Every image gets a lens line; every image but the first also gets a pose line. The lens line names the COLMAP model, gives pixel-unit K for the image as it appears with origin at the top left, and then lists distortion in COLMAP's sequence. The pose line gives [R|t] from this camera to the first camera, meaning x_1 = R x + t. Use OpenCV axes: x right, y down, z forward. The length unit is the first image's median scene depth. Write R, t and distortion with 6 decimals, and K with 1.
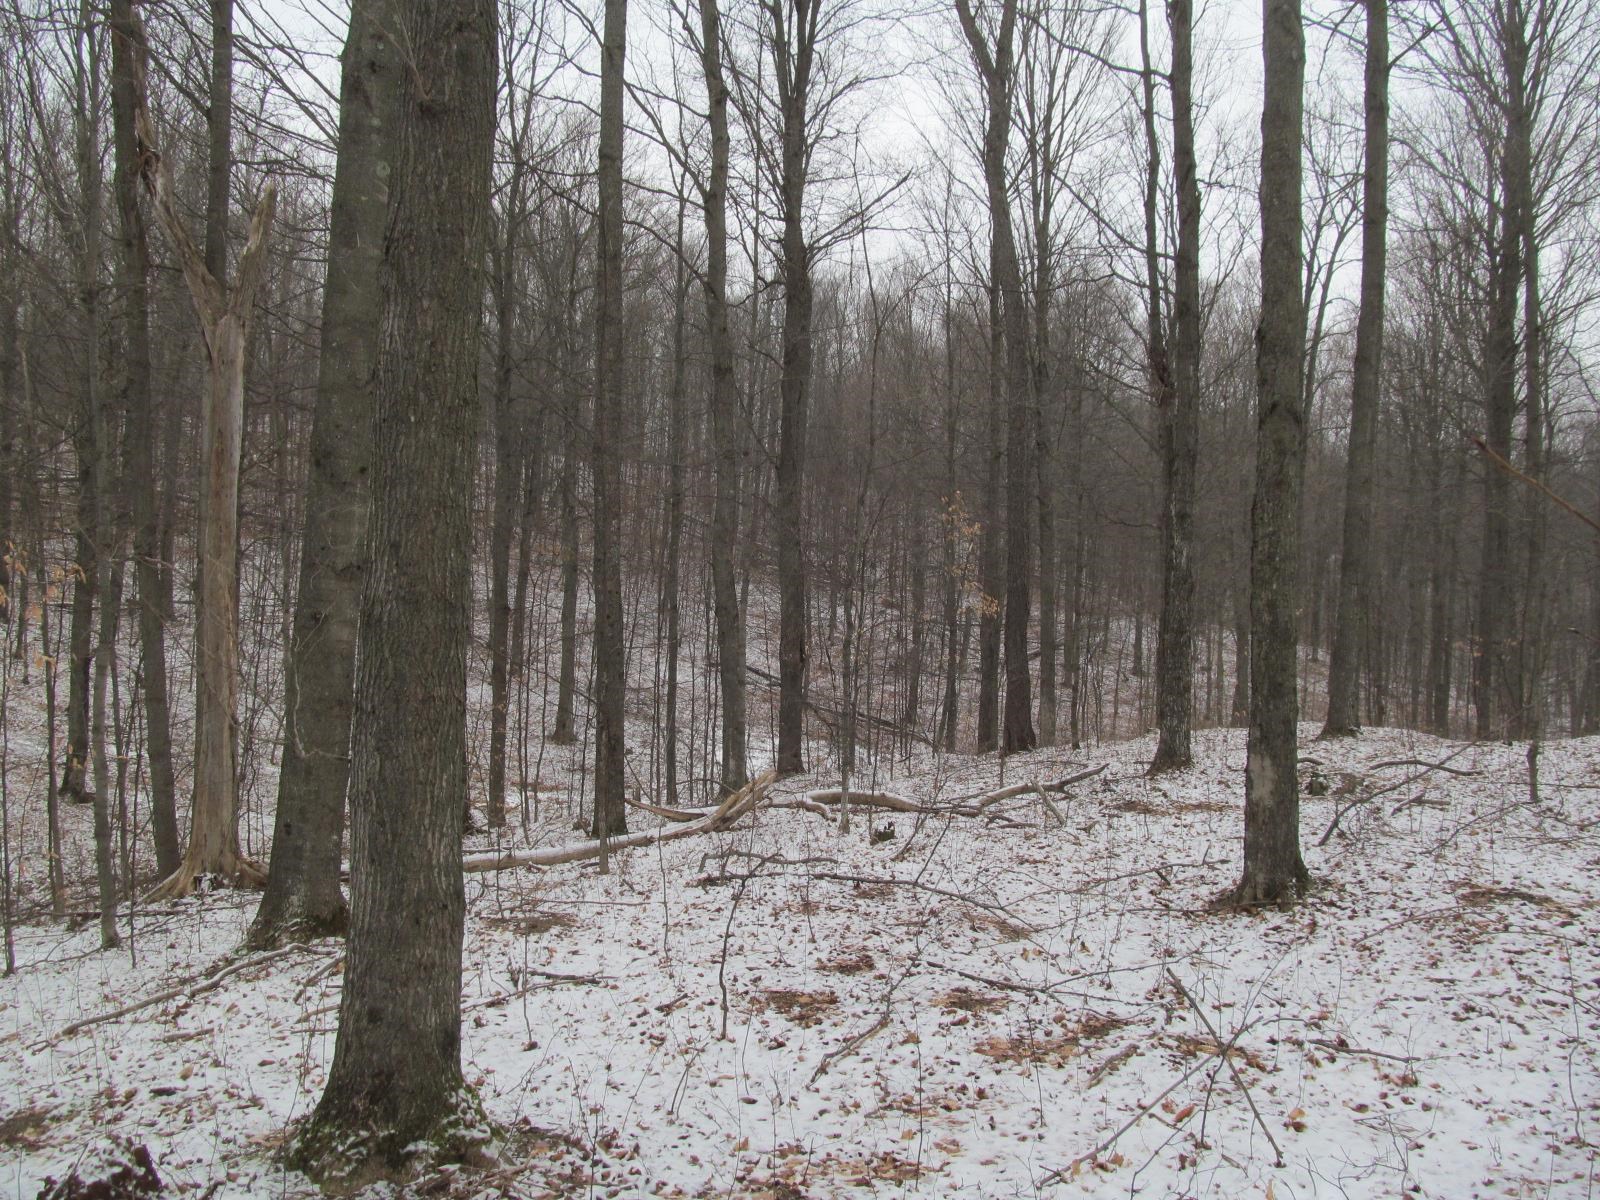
lens RADIAL K [[1318.3, 0, 797.0], [0, 1318.3, 596.4], [0, 0, 1]] dist [-0.072149, 0.040867]
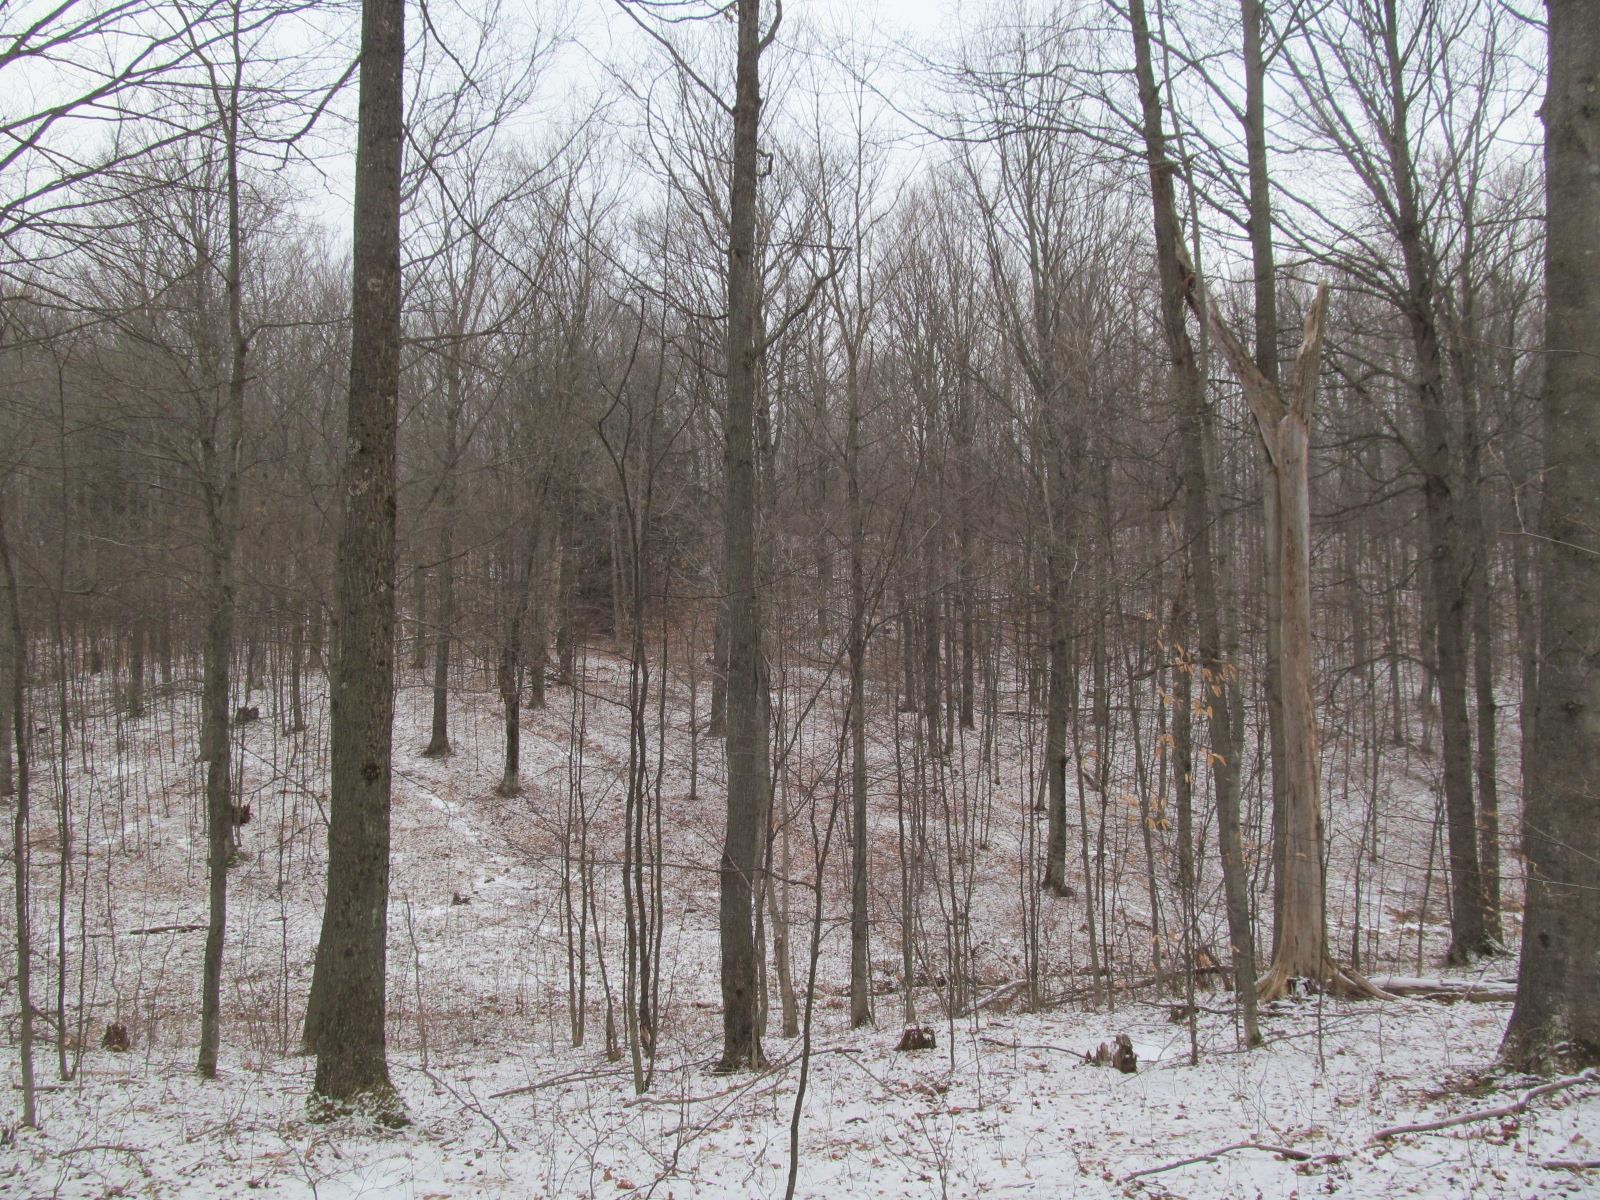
lens RADIAL K [[1318.3, 0, 793.7], [0, 1318.3, 604.9], [0, 0, 1]] dist [-0.072149, 0.040867]
pose [[0.808160, -0.063678, -0.585511, -0.170605], [0.020581, 0.996584, -0.079977, 0.003035], [0.588604, 0.052584, 0.806710, -0.035731]]
